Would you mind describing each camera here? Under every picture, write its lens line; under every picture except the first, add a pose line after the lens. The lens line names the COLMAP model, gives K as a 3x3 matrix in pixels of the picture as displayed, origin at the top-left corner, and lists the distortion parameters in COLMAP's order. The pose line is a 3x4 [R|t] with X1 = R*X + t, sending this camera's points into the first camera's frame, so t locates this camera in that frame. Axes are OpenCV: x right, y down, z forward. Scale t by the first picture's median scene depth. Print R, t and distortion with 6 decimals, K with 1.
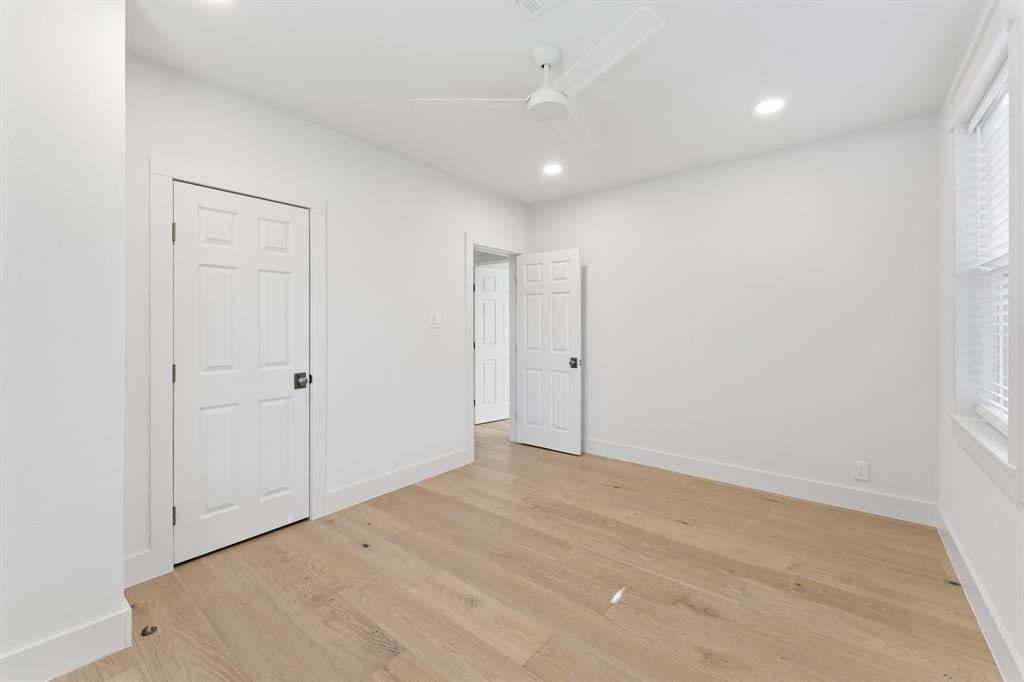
lens RADIAL K [[415.7, 0, 509.2], [0, 415.7, 335.2], [0, 0, 1]] dist [0.001771, 0.000316]
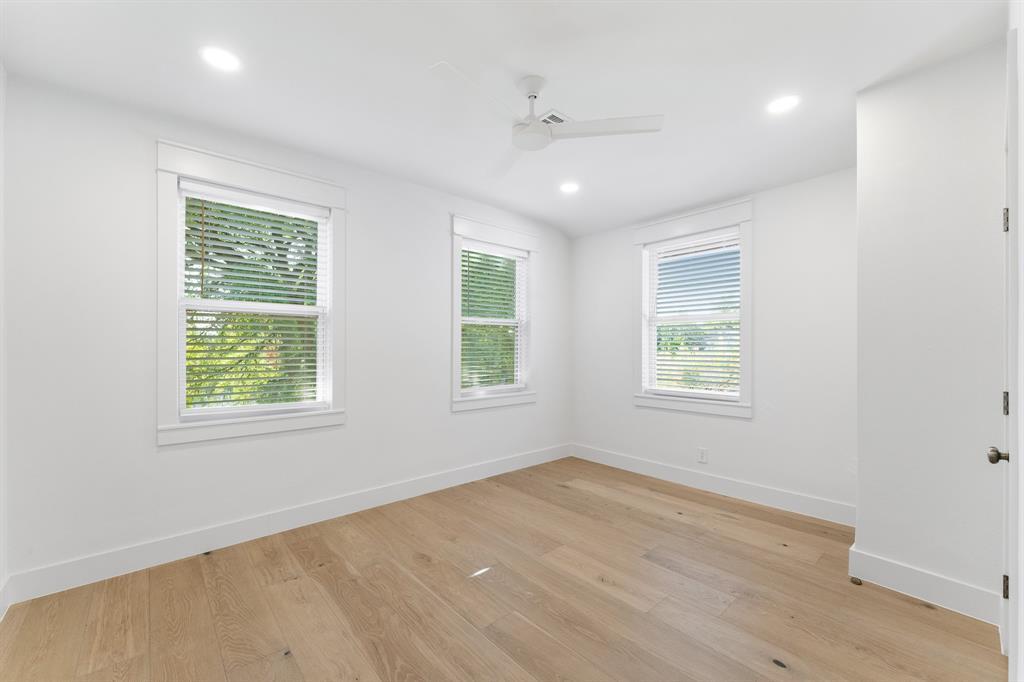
lens RADIAL K [[415.7, 0, 509.2], [0, 415.7, 335.2], [0, 0, 1]] dist [0.001771, 0.000316]
pose [[-0.985826, 0.007332, 0.167612, -0.029671], [0.006502, 0.999964, -0.005500, -0.039246], [-0.167646, -0.004332, -0.985838, 2.044066]]
